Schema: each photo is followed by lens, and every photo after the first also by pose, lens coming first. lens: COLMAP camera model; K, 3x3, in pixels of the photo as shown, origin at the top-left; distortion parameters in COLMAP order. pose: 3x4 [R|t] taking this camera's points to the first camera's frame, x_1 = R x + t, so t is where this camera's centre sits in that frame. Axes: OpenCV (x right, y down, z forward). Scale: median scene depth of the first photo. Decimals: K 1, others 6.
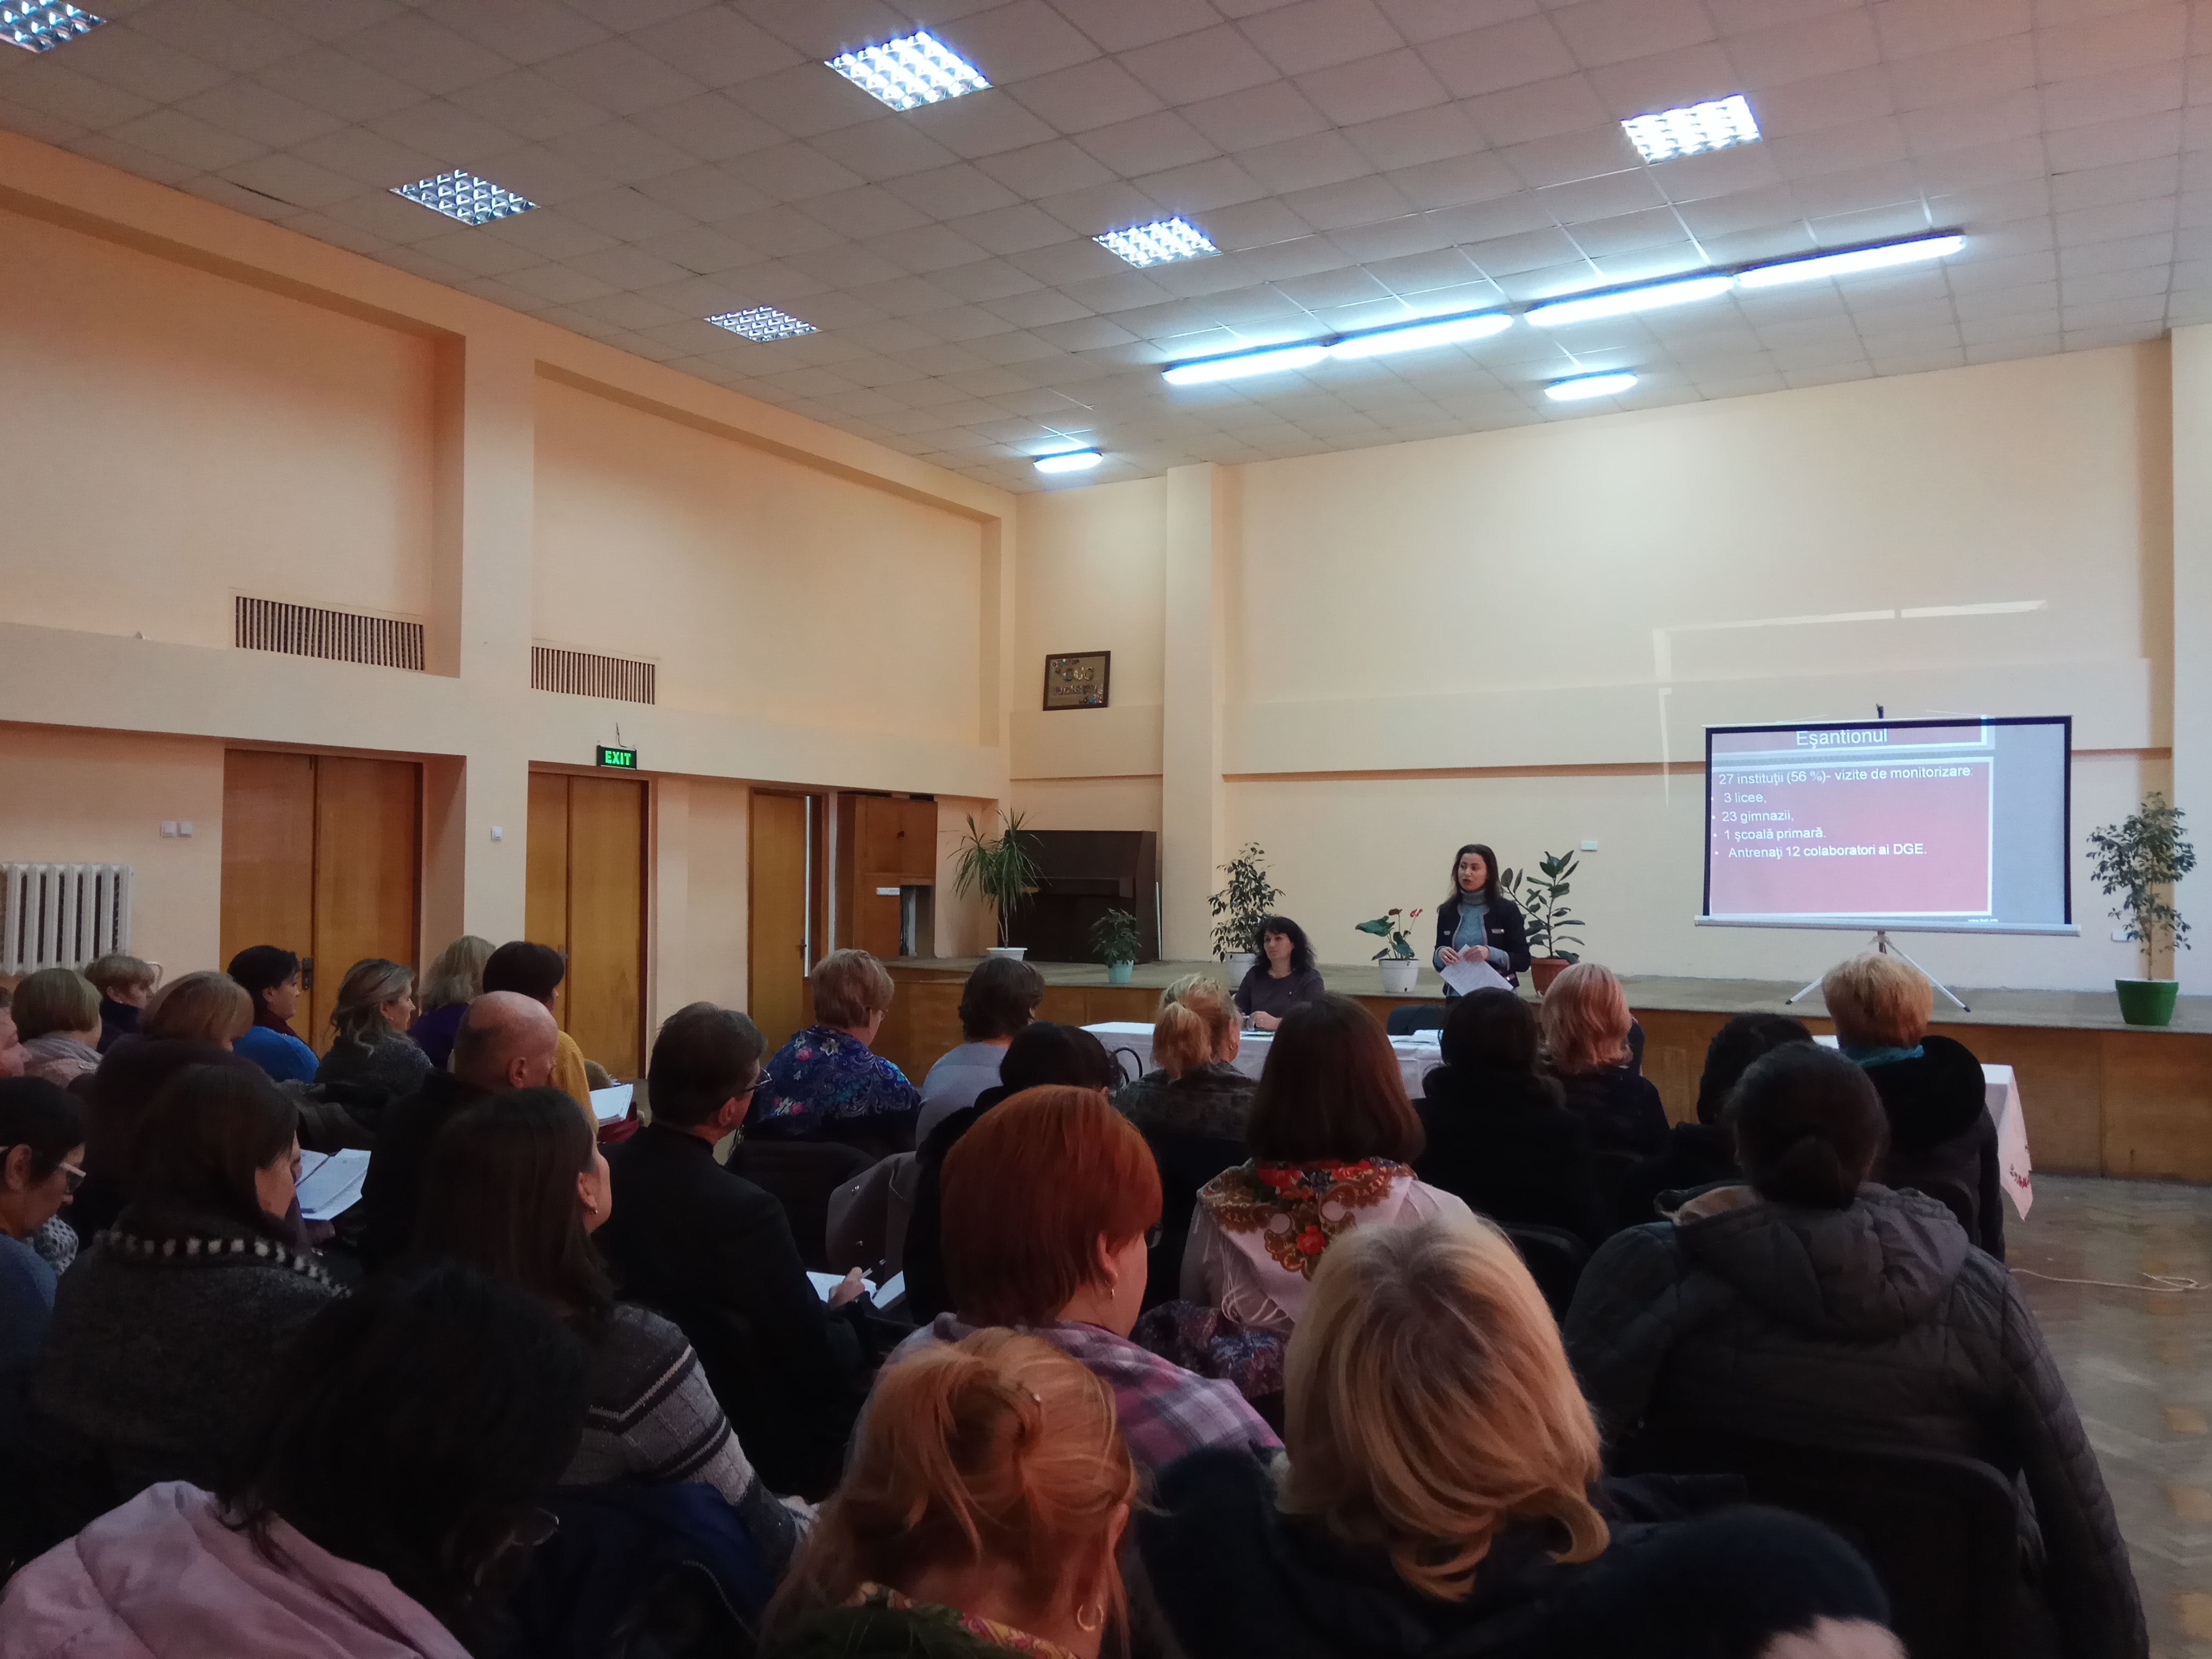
lens RADIAL K [[1671.2, 0, 1106.0], [0, 1671.2, 829.5], [0, 0, 1]] dist [0.065176, -0.099630]
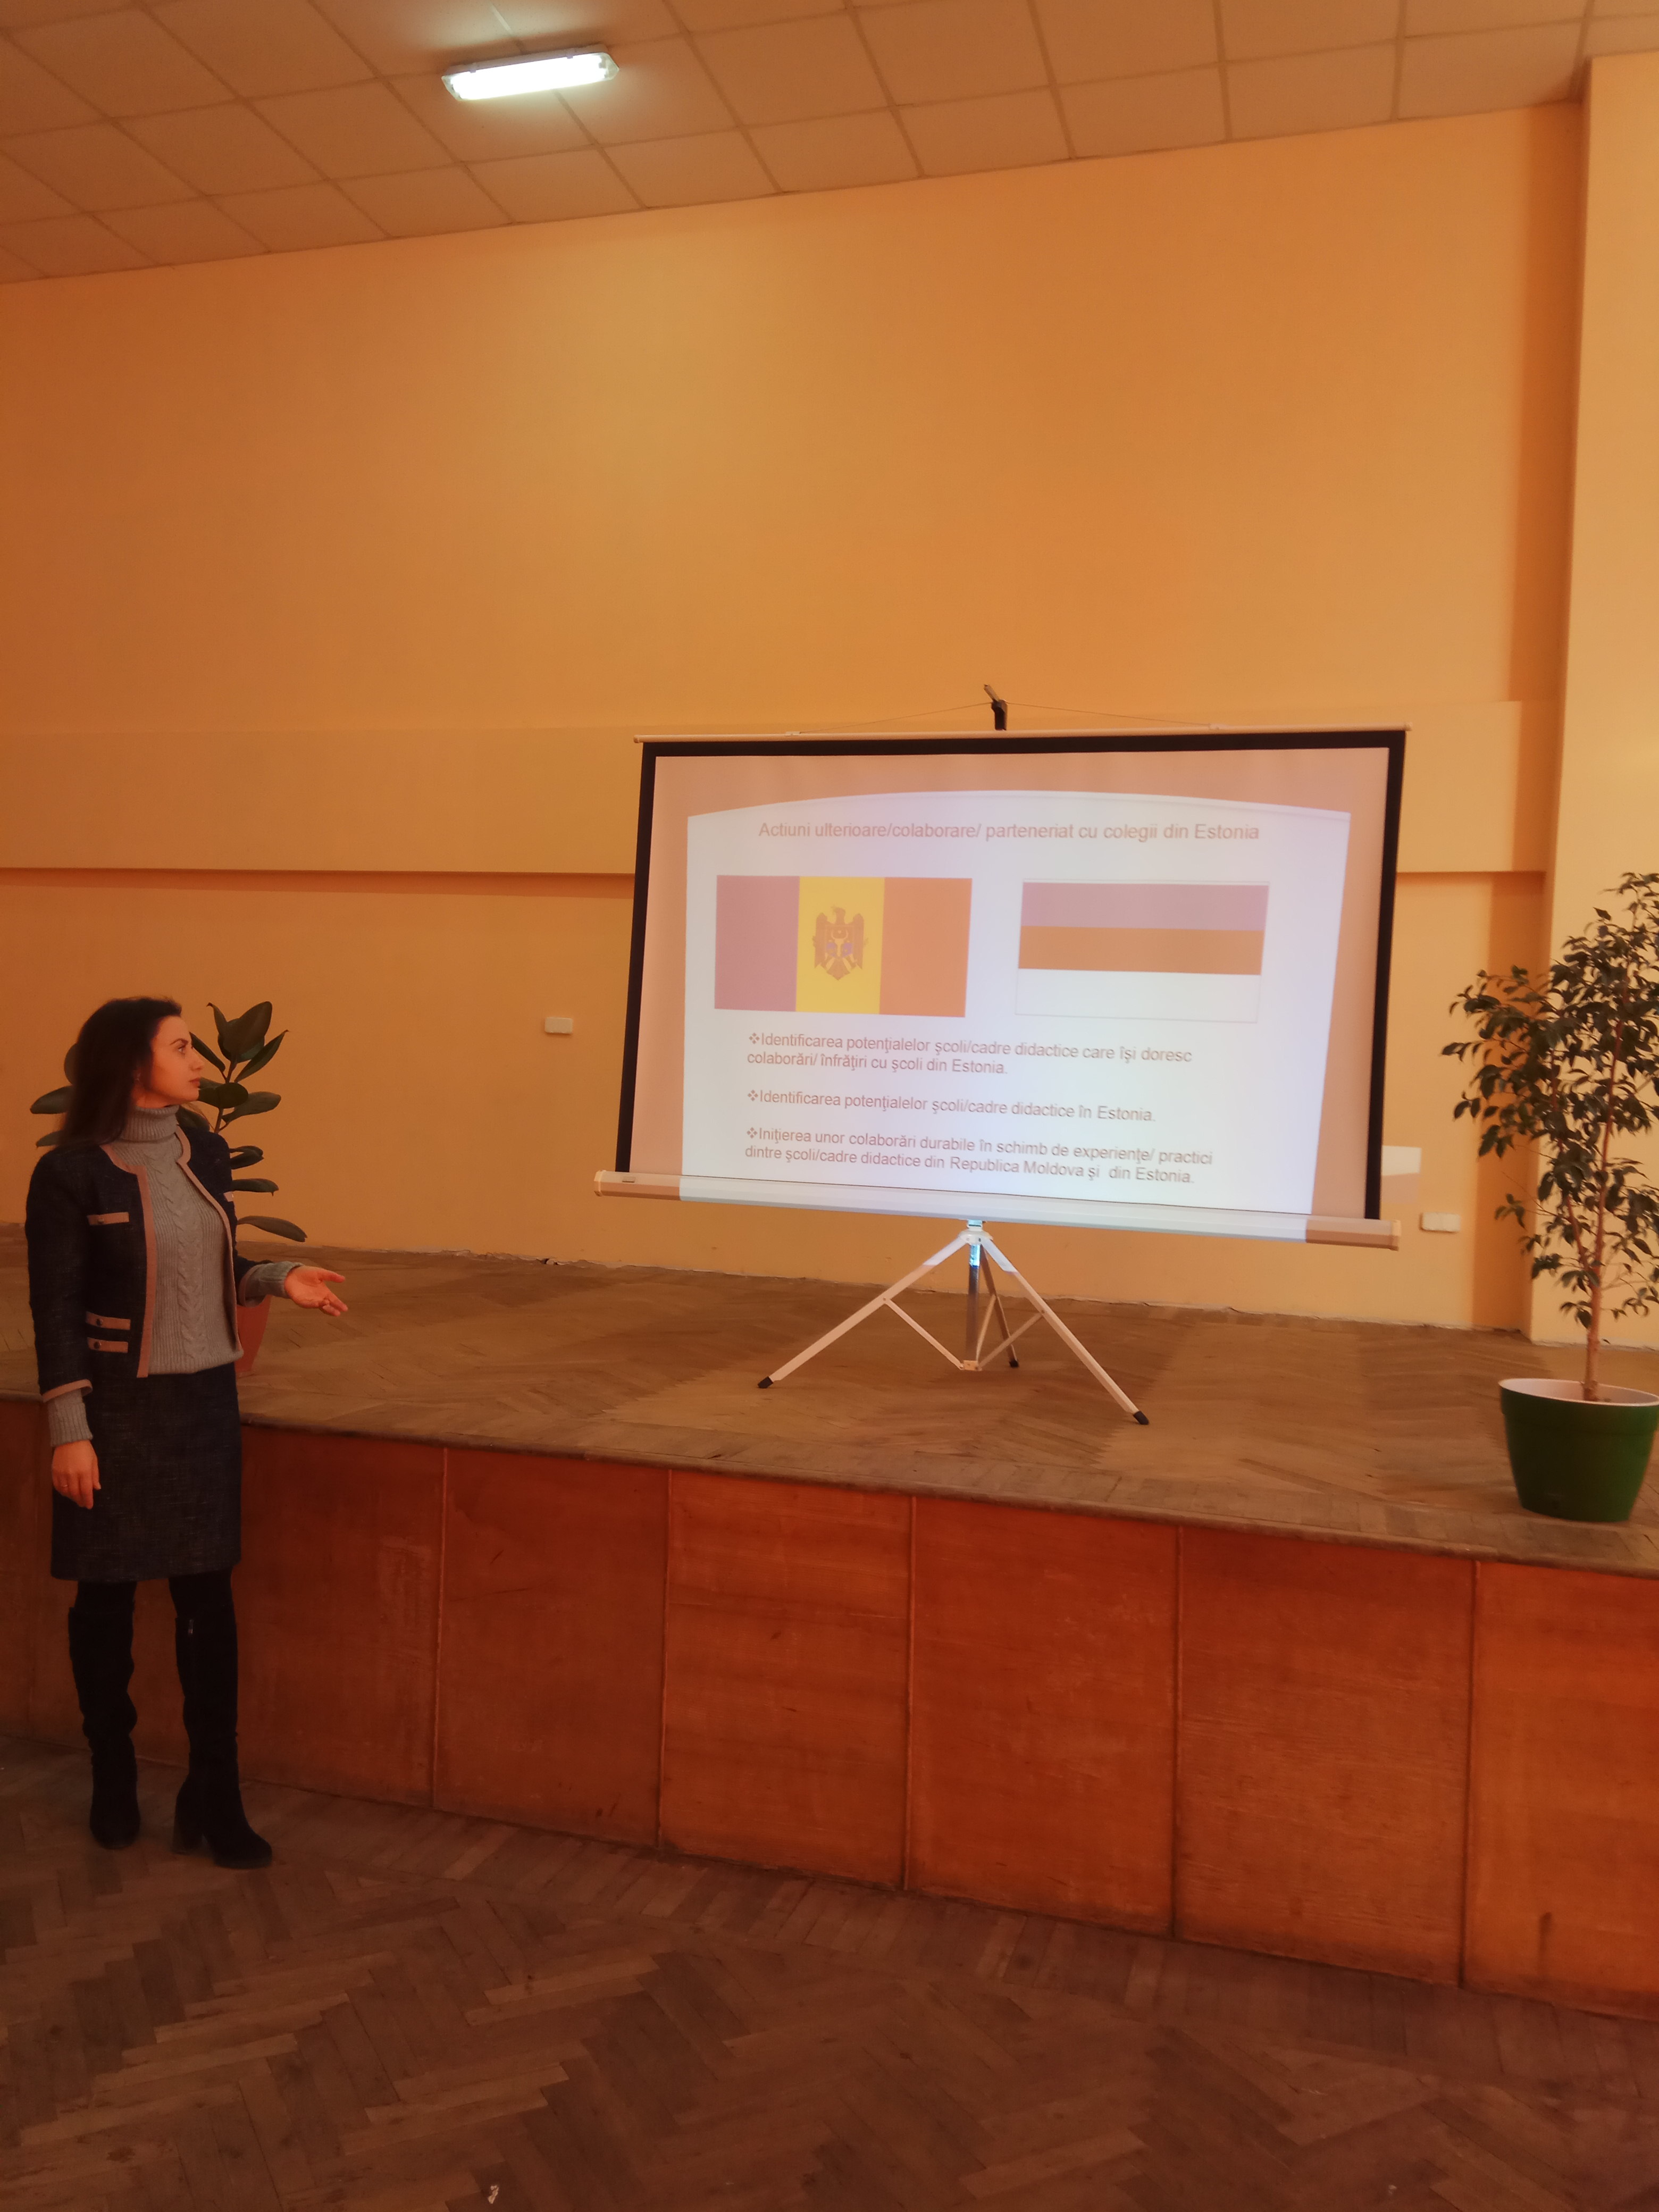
lens RADIAL K [[1671.2, 0, 829.5], [0, 1671.2, 1106.0], [0, 0, 1]] dist [0.065176, -0.099630]
pose [[0.969480, 0.033187, 0.242915, 0.332933], [-0.042131, 0.998609, 0.031717, 0.020042], [-0.241524, -0.040983, 0.969529, 0.623099]]
